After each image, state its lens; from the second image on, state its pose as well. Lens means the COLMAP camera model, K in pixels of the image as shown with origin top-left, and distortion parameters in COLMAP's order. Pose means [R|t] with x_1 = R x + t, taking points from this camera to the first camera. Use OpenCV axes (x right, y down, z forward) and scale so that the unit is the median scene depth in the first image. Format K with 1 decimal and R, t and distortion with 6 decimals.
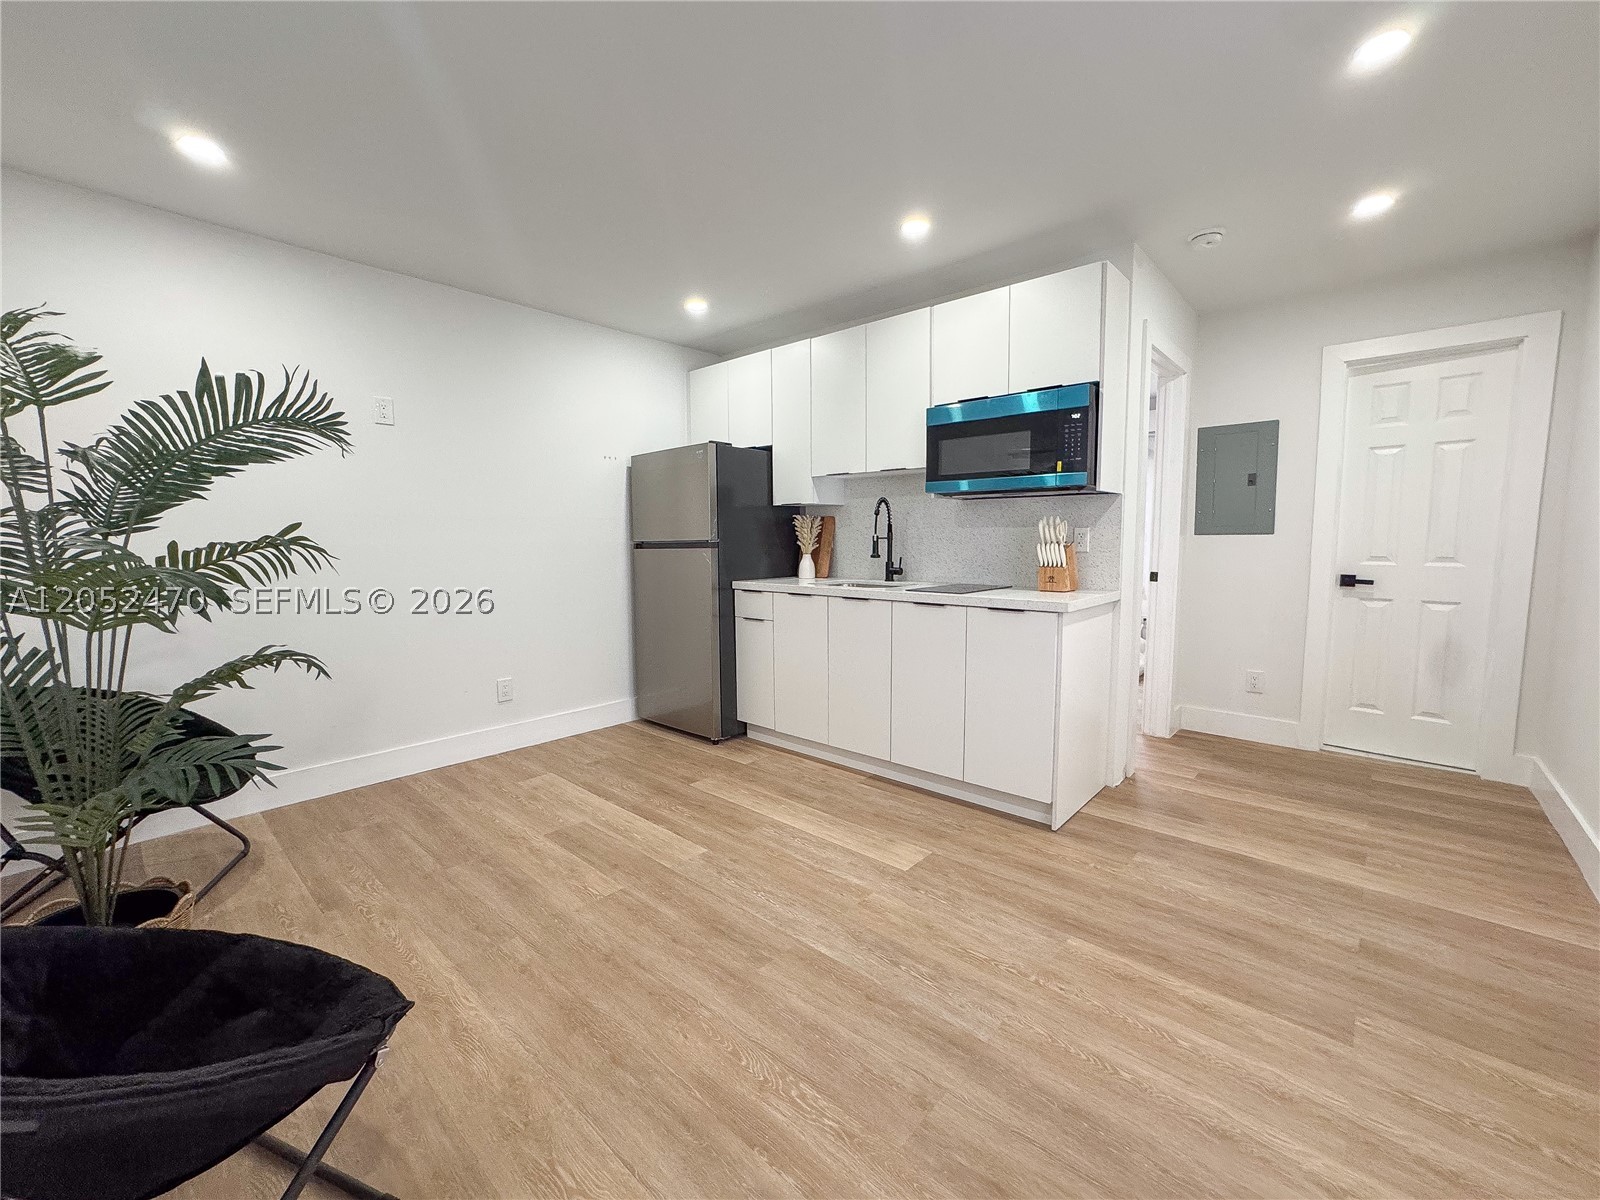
lens RADIAL K [[650.1, 0, 808.9], [0, 650.1, 595.4], [0, 0, 1]] dist [-0.037764, 0.015685]
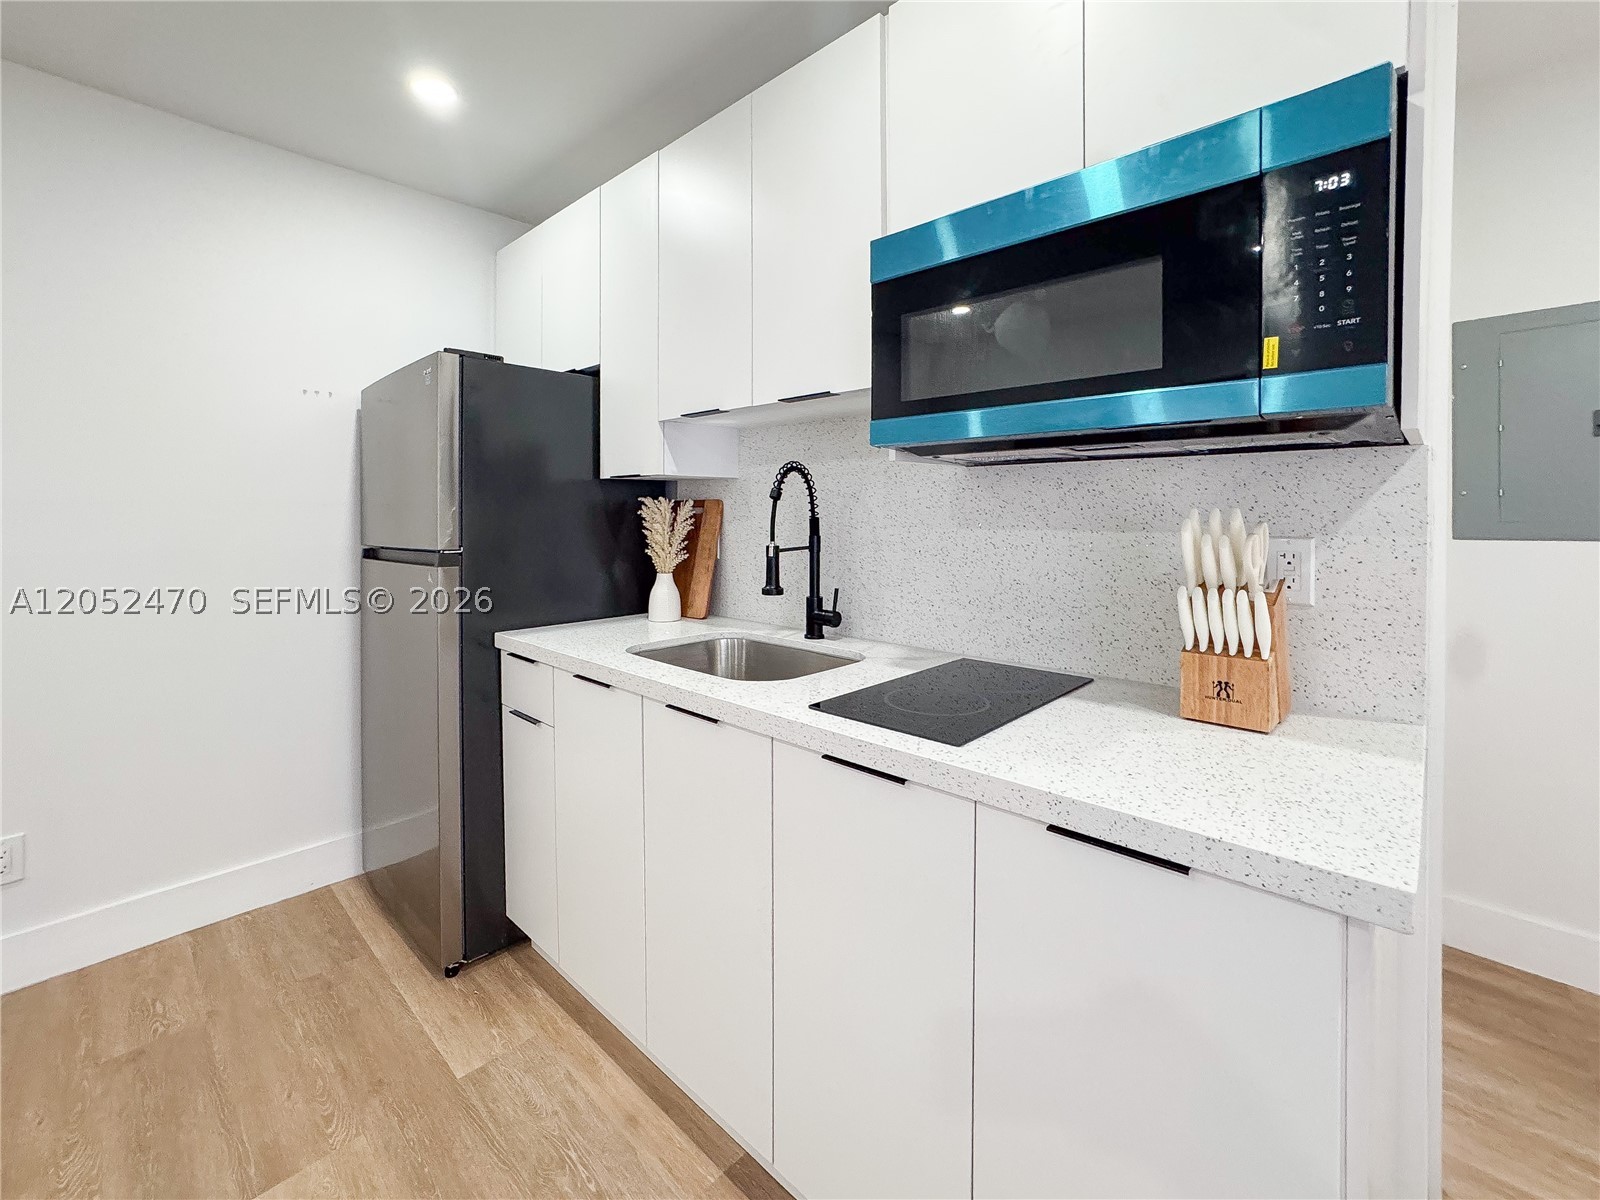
lens RADIAL K [[689.9, 0, 785.9], [0, 689.9, 518.1], [0, 0, 1]] dist [-0.035263, 0.011507]
pose [[0.999071, 0.002306, -0.043029, 0.135969], [-0.005735, 0.996800, -0.079730, -0.075023], [0.042708, 0.079903, 0.995887, 0.538927]]
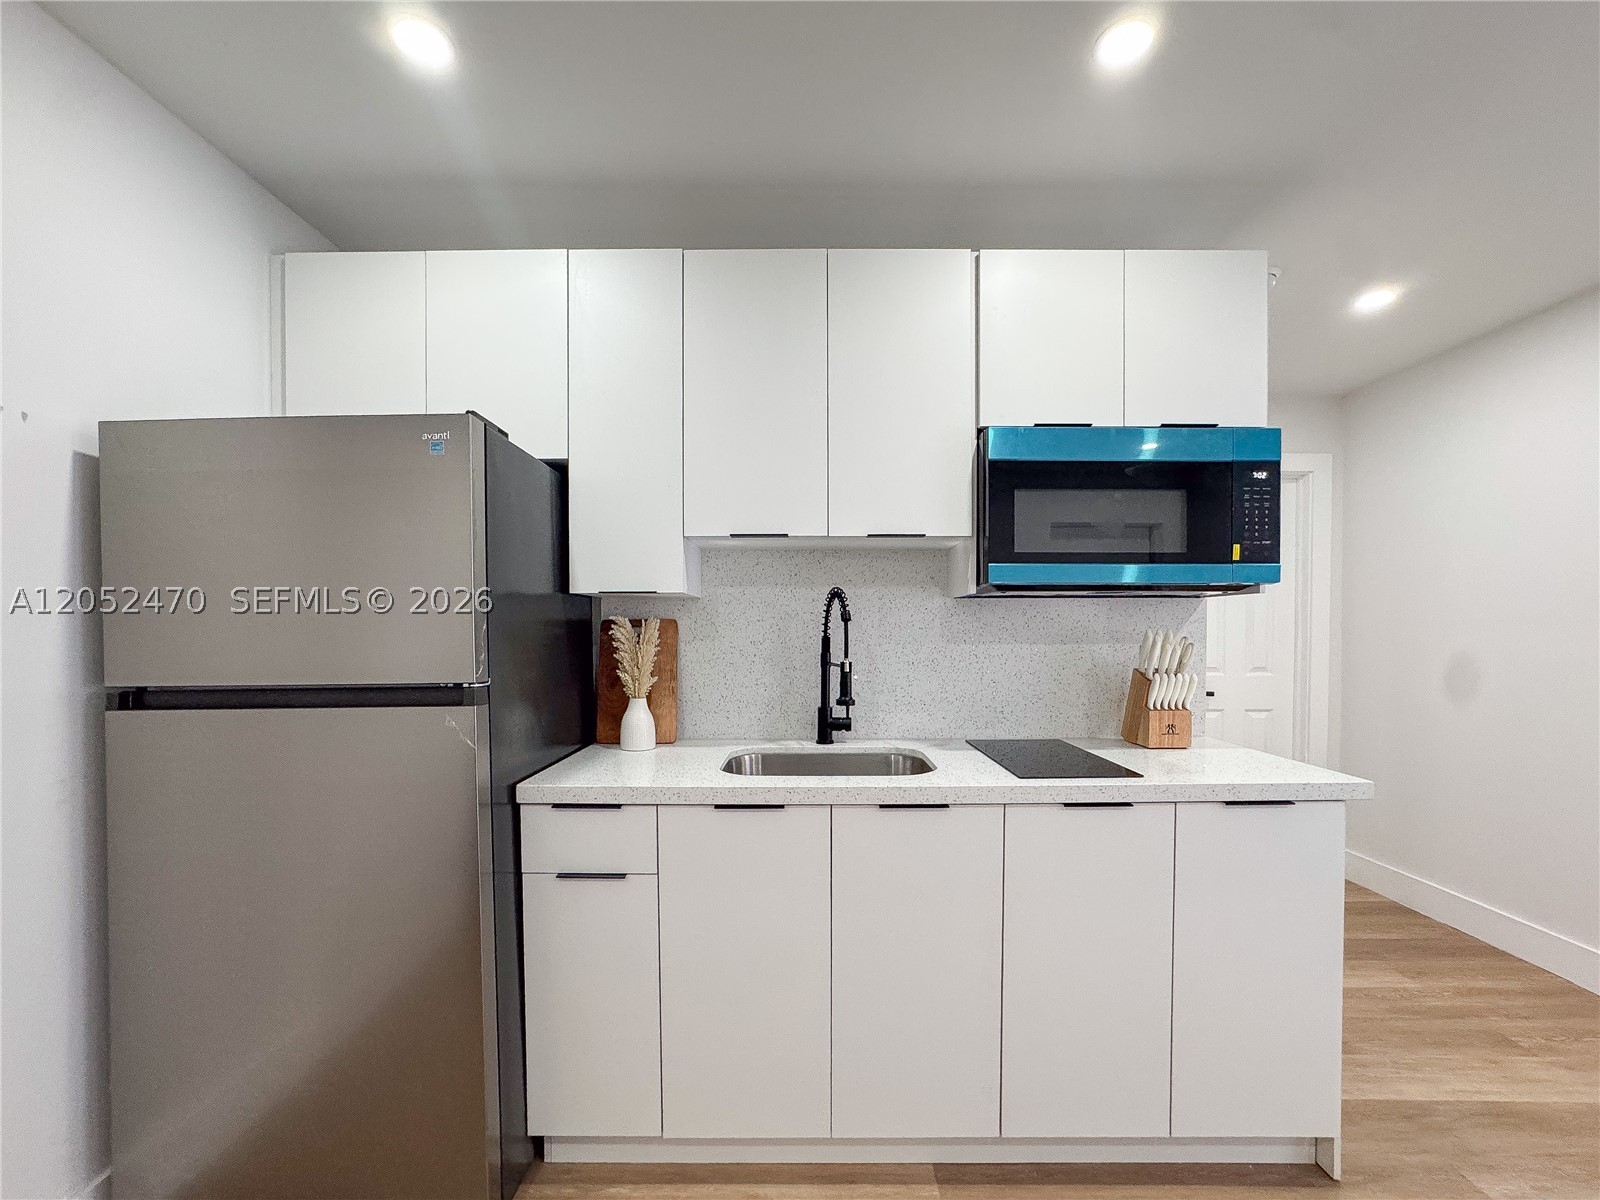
lens RADIAL K [[672.5, 0, 807.9], [0, 672.5, 641.9], [0, 0, 1]] dist [-0.040985, 0.018358]
pose [[0.748277, -0.007516, 0.663344, -0.275117], [0.057952, 0.996854, -0.054078, -0.082794], [-0.660850, 0.078907, 0.746358, 0.643978]]
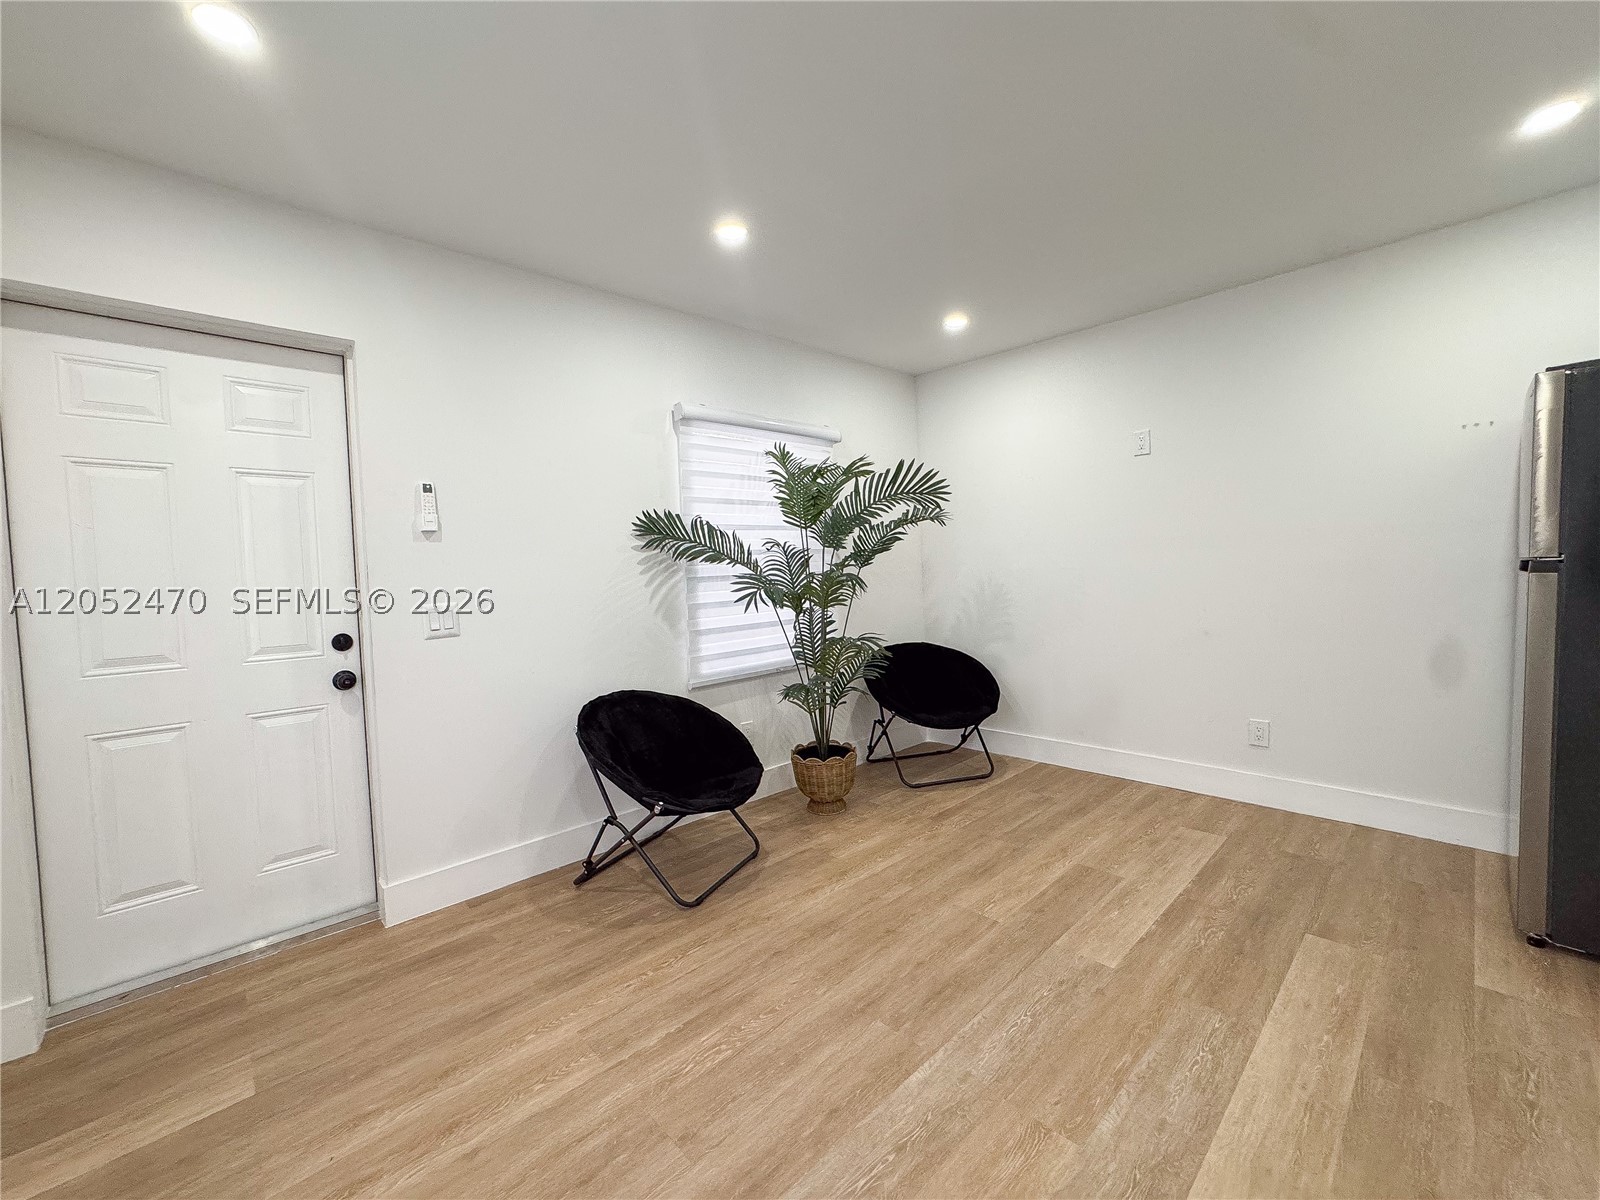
lens RADIAL K [[650.1, 0, 808.9], [0, 650.1, 595.4], [0, 0, 1]] dist [-0.037764, 0.015685]
pose [[-0.075968, 0.051629, -0.995773, 0.445680], [-0.054460, 0.996953, 0.055845, -0.056752], [0.995622, 0.058472, -0.072925, 0.477307]]
